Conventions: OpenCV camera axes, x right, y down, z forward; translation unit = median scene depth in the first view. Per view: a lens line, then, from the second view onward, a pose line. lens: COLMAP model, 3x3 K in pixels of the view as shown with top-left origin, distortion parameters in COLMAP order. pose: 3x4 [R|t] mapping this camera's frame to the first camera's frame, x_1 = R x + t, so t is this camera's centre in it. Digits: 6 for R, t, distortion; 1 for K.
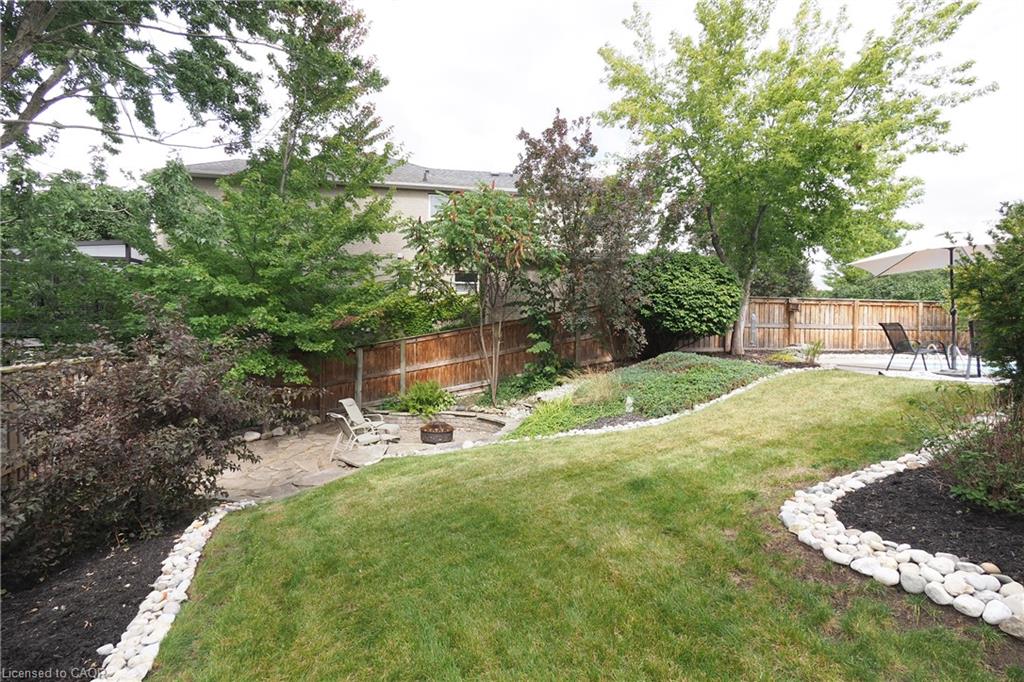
lens RADIAL K [[454.9, 0, 513.7], [0, 454.9, 343.4], [0, 0, 1]] dist [-0.003655, -0.000019]
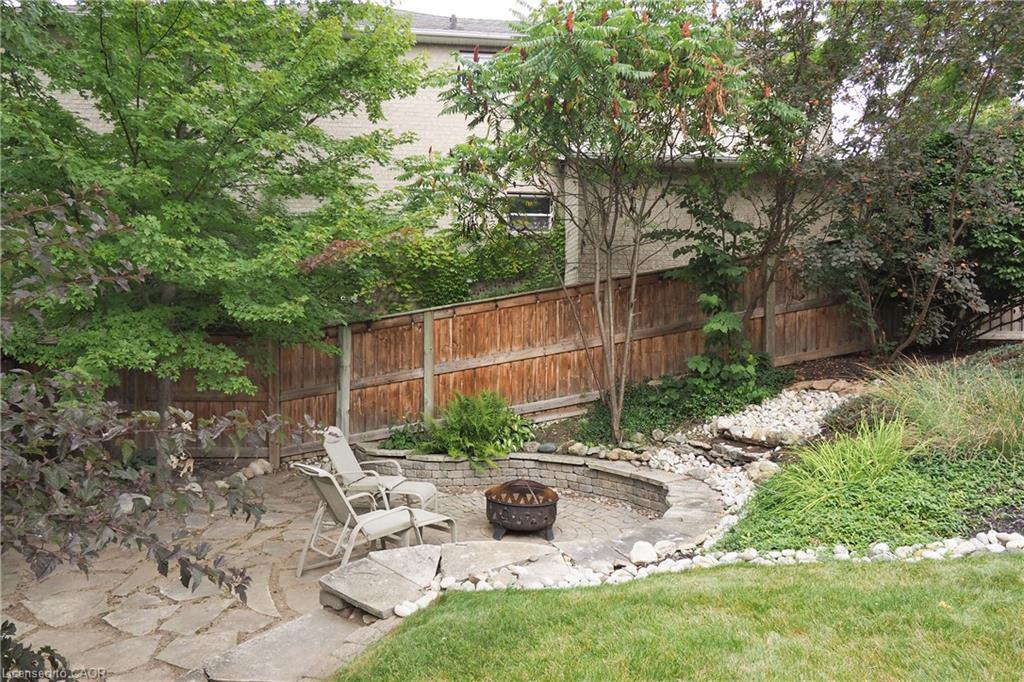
lens RADIAL K [[703.8, 0, 511.1], [0, 703.8, 340.3], [0, 0, 1]] dist [0.012015, 0.000426]
pose [[0.997917, 0.003970, -0.064394, -0.108939], [-0.003652, 0.999981, 0.005056, 0.021930], [0.064413, -0.004811, 0.997912, 0.235034]]
